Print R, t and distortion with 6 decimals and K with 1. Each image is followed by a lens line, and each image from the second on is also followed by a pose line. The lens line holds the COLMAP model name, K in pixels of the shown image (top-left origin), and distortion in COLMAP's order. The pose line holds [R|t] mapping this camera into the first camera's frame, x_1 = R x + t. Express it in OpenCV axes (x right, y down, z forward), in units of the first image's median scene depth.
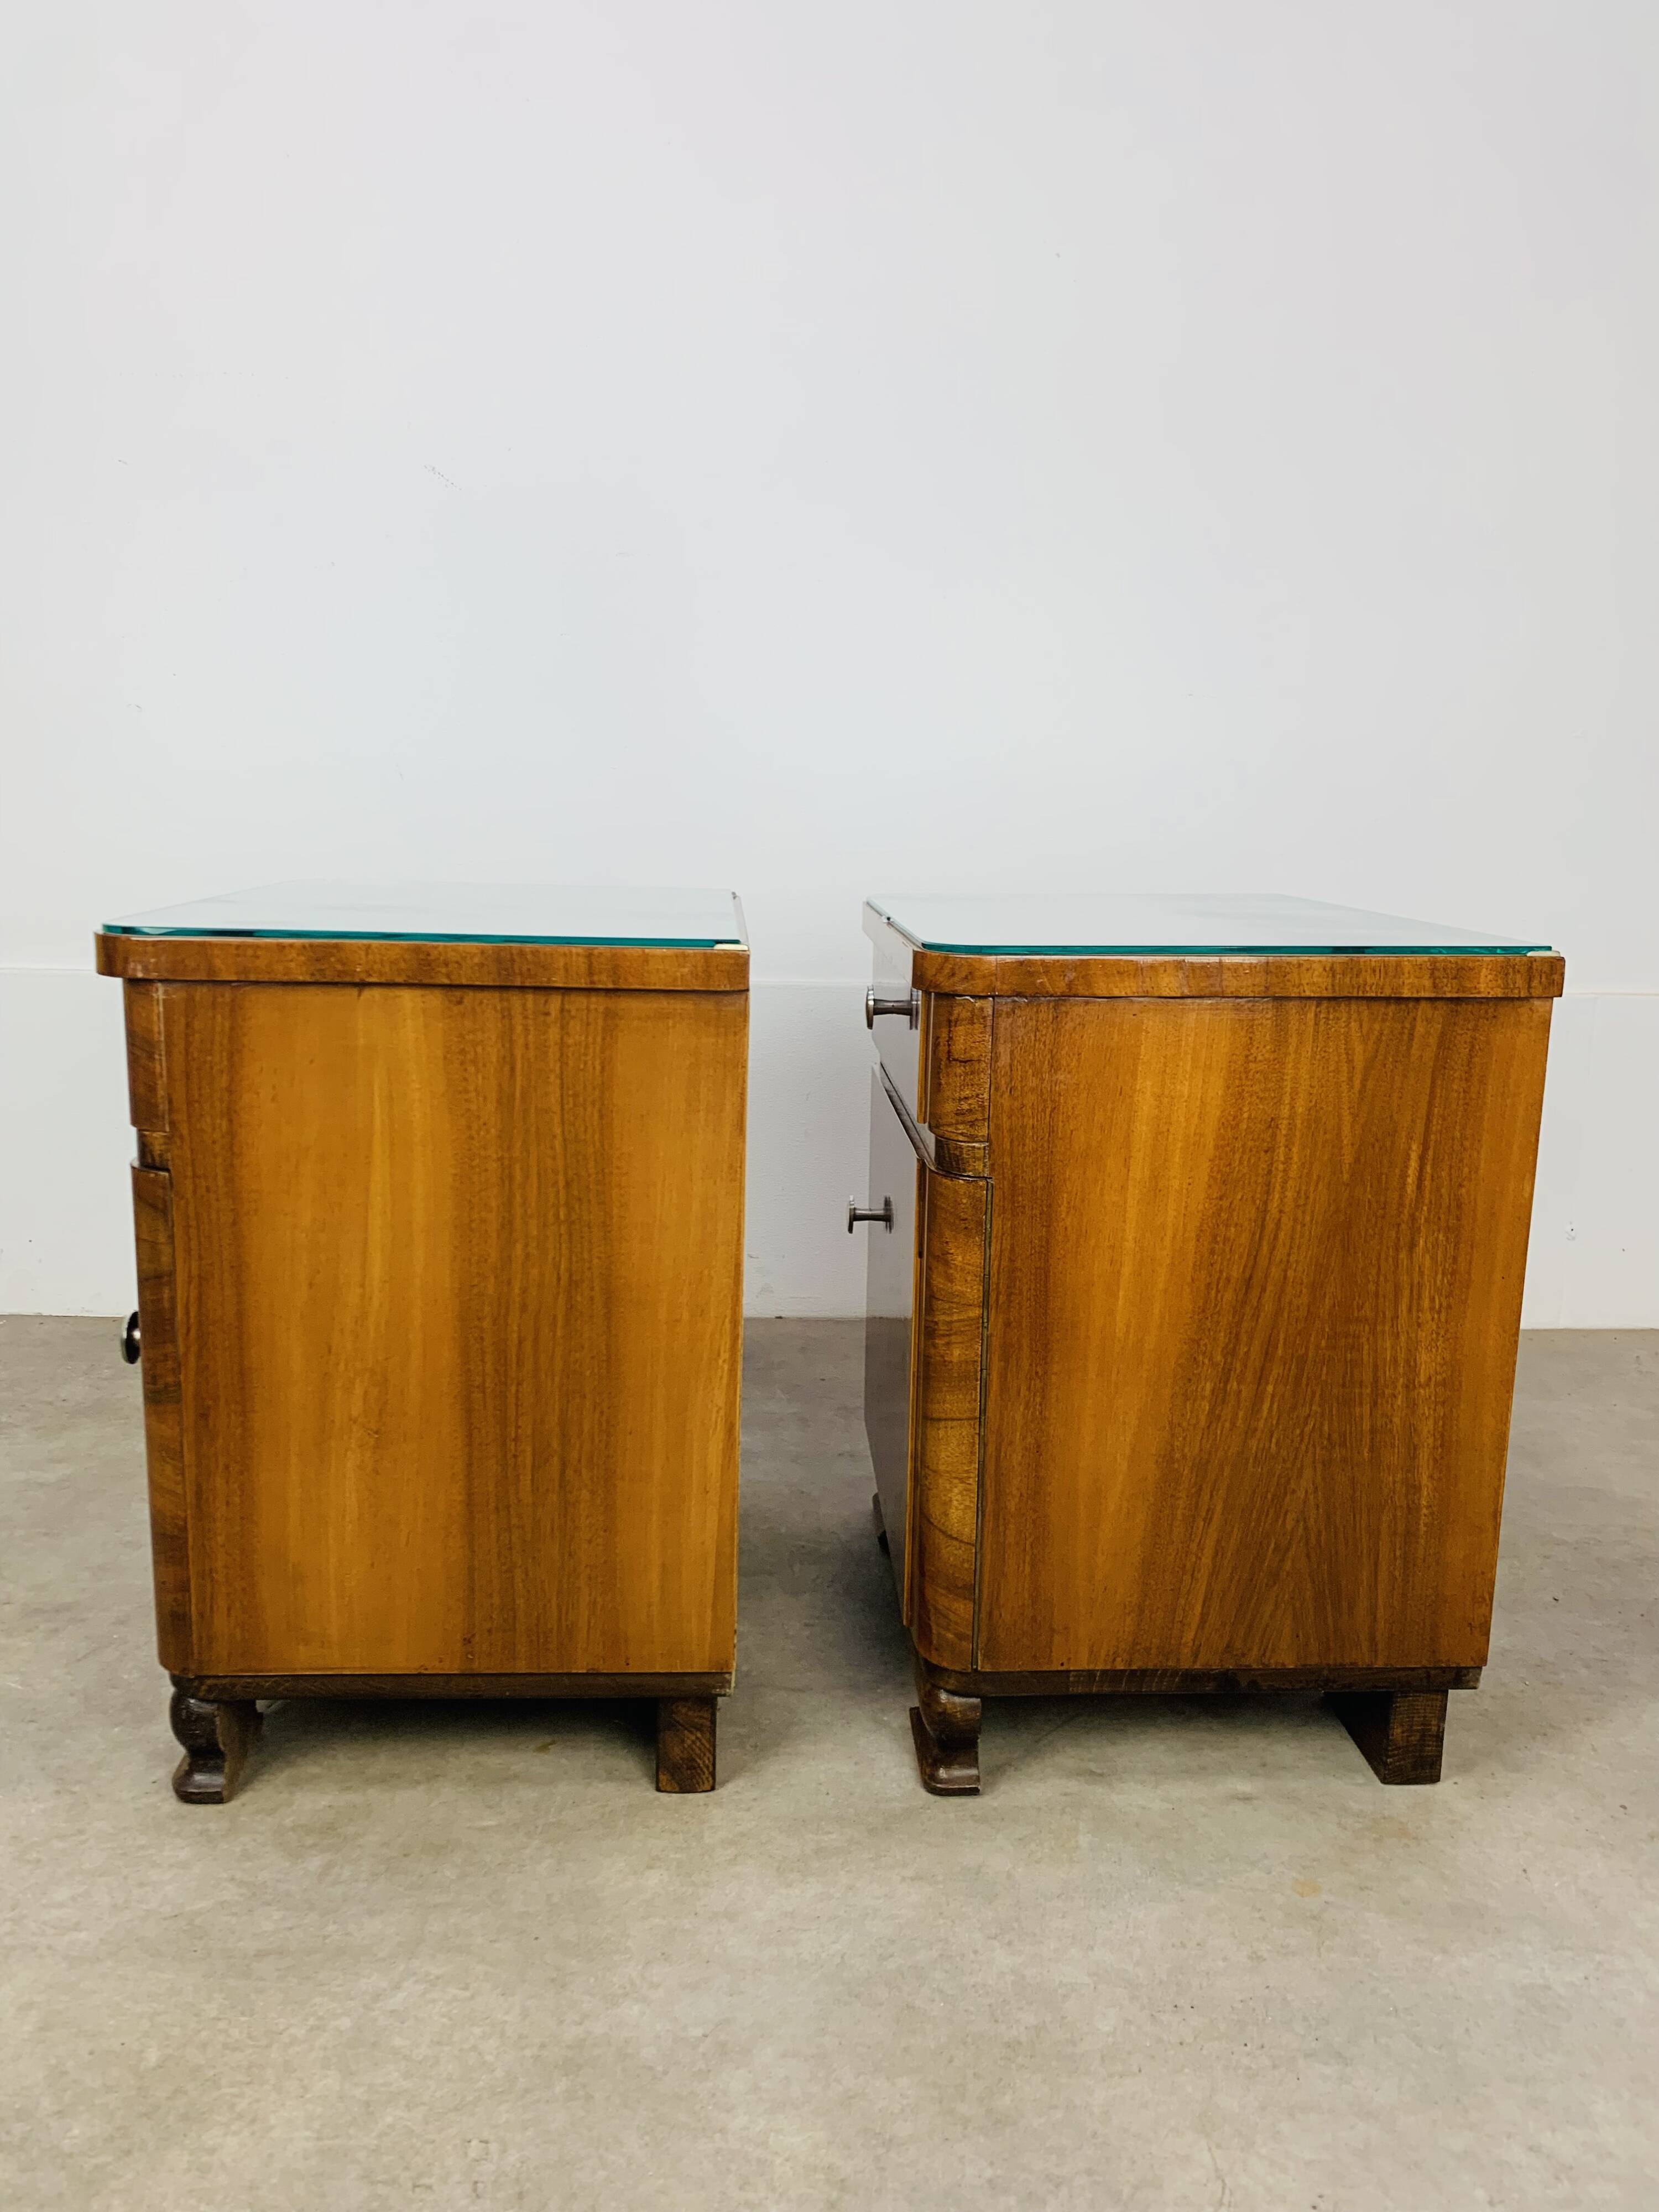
lens RADIAL K [[1623.2, 0, 816.9], [0, 1623.2, 1105.6], [0, 0, 1]] dist [0.008176, -0.006547]
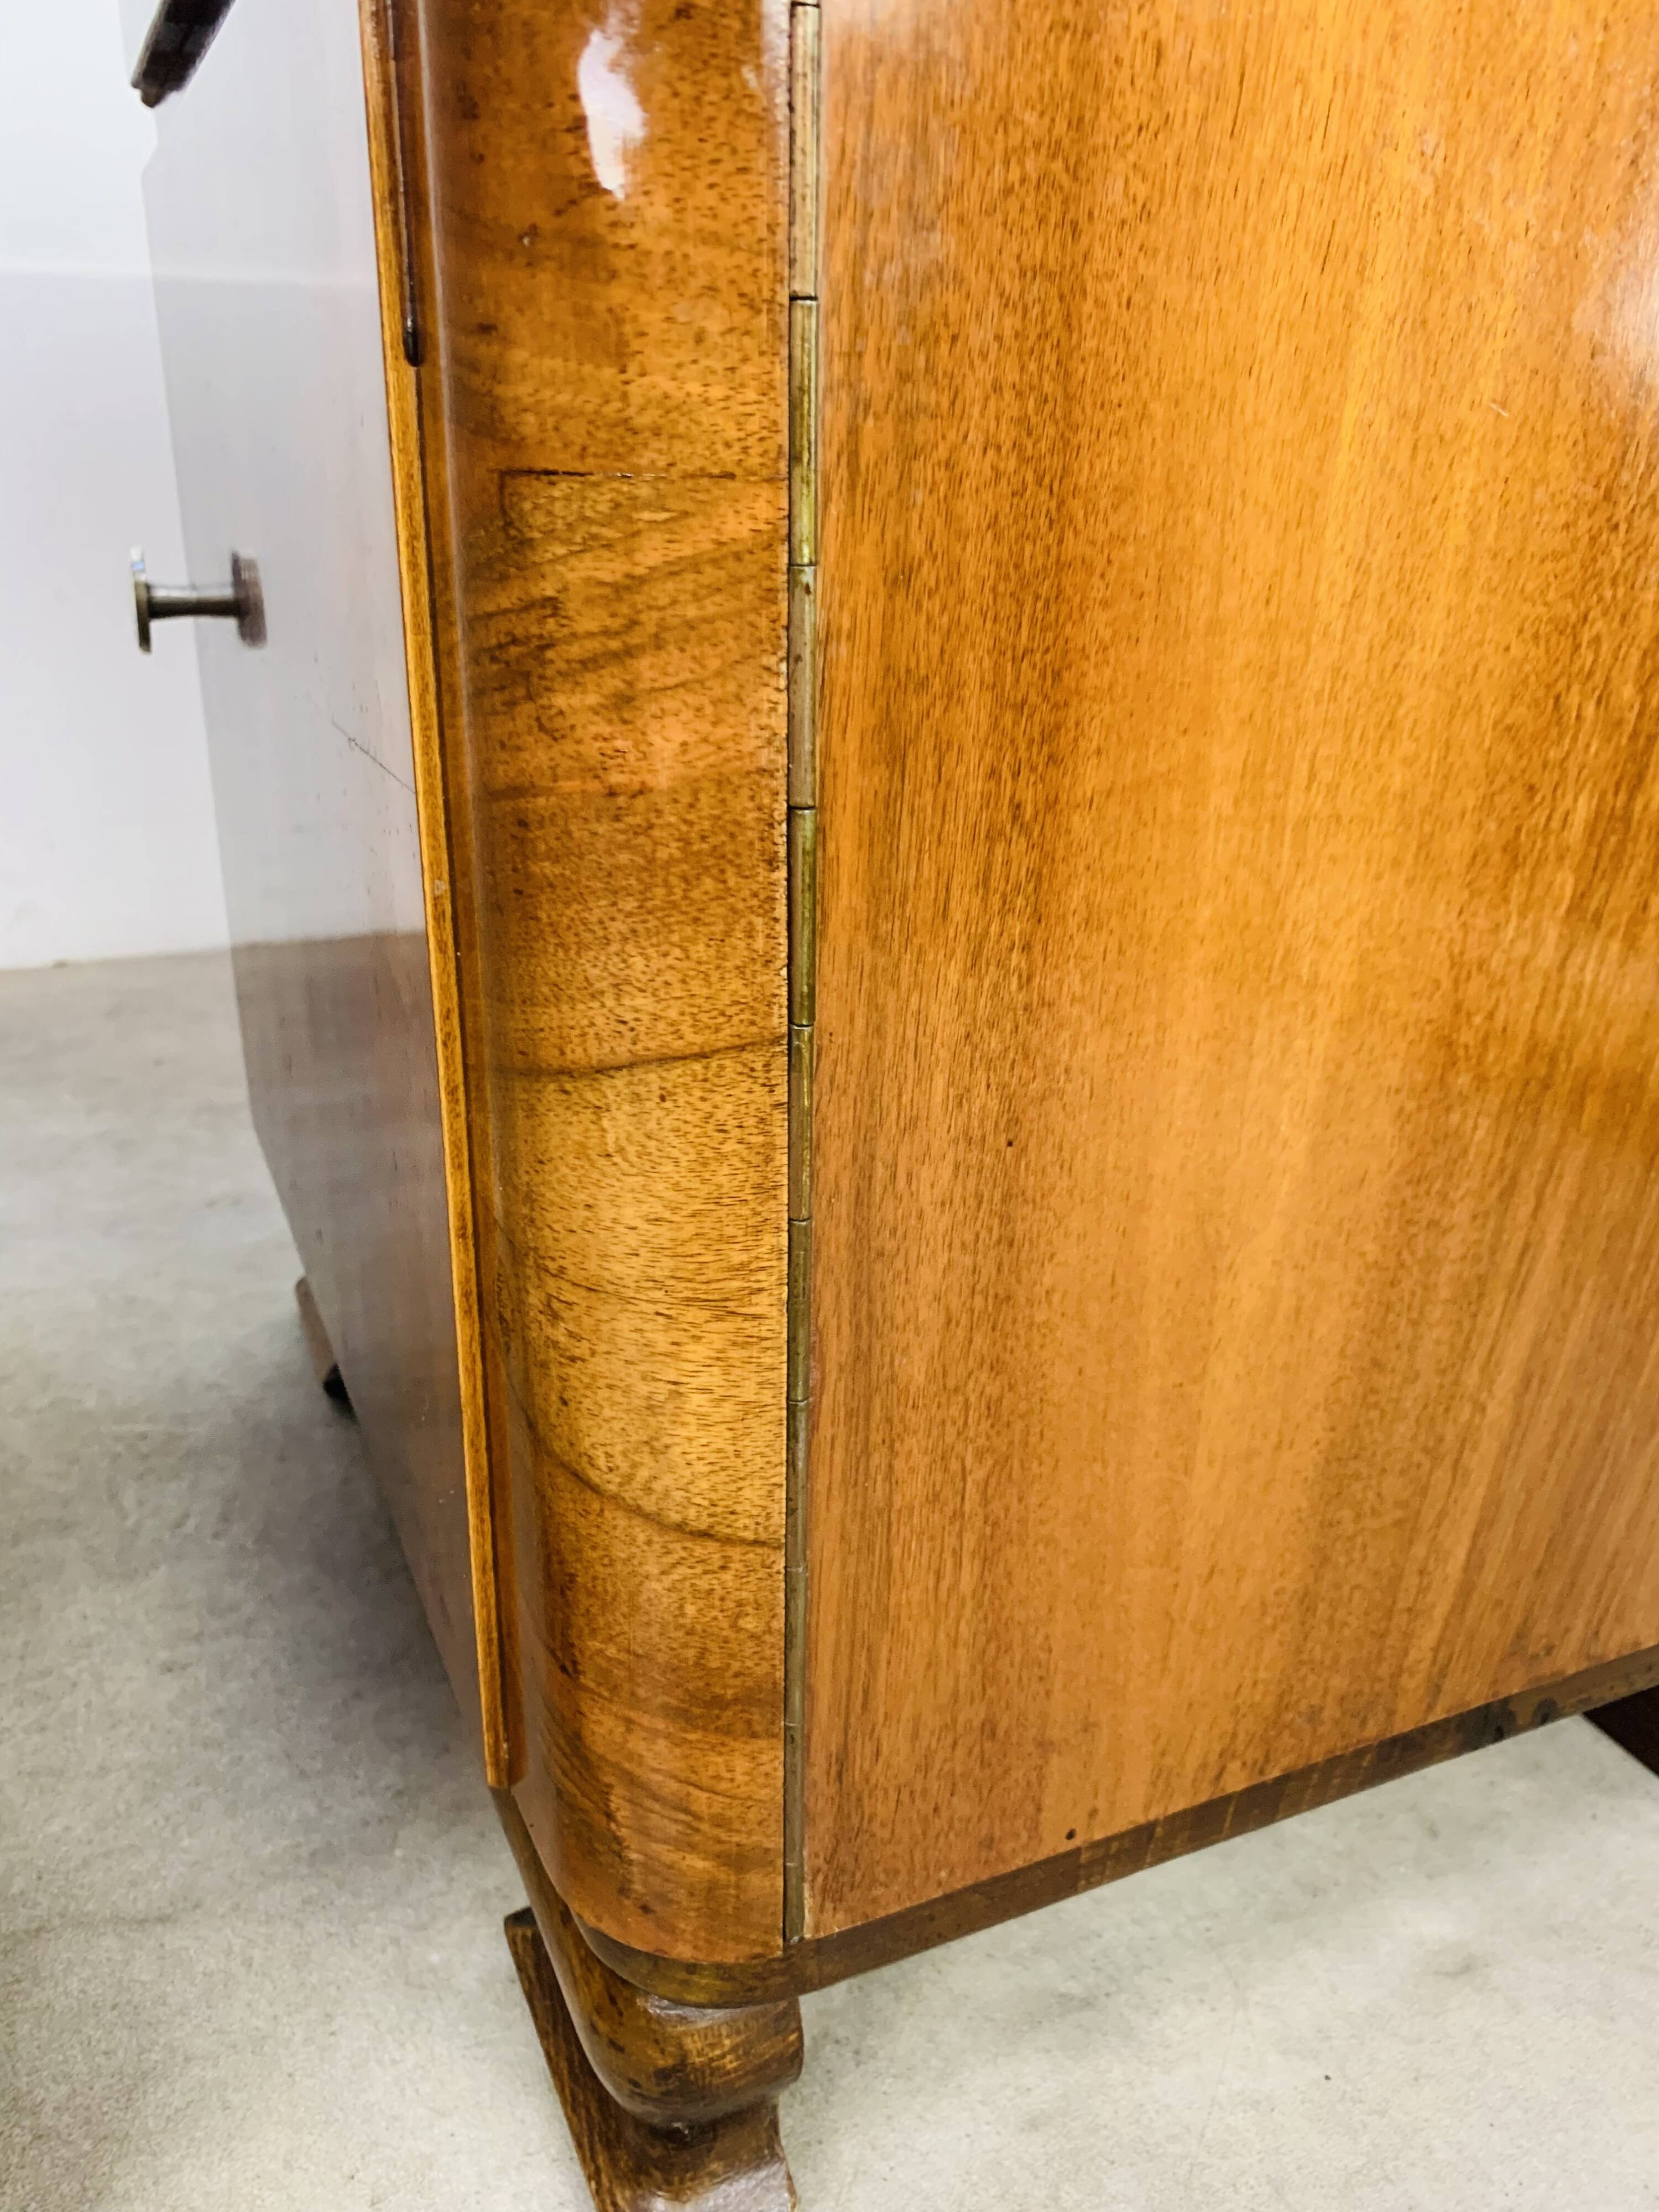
lens RADIAL K [[1753.2, 0, 827.1], [0, 1753.2, 1094.0], [0, 0, 1]] dist [0.005179, -0.003143]
pose [[0.931031, -0.137998, 0.337842, 0.022214], [0.070605, 0.976371, 0.204242, 0.148473], [-0.358044, -0.166302, 0.918775, 0.760200]]
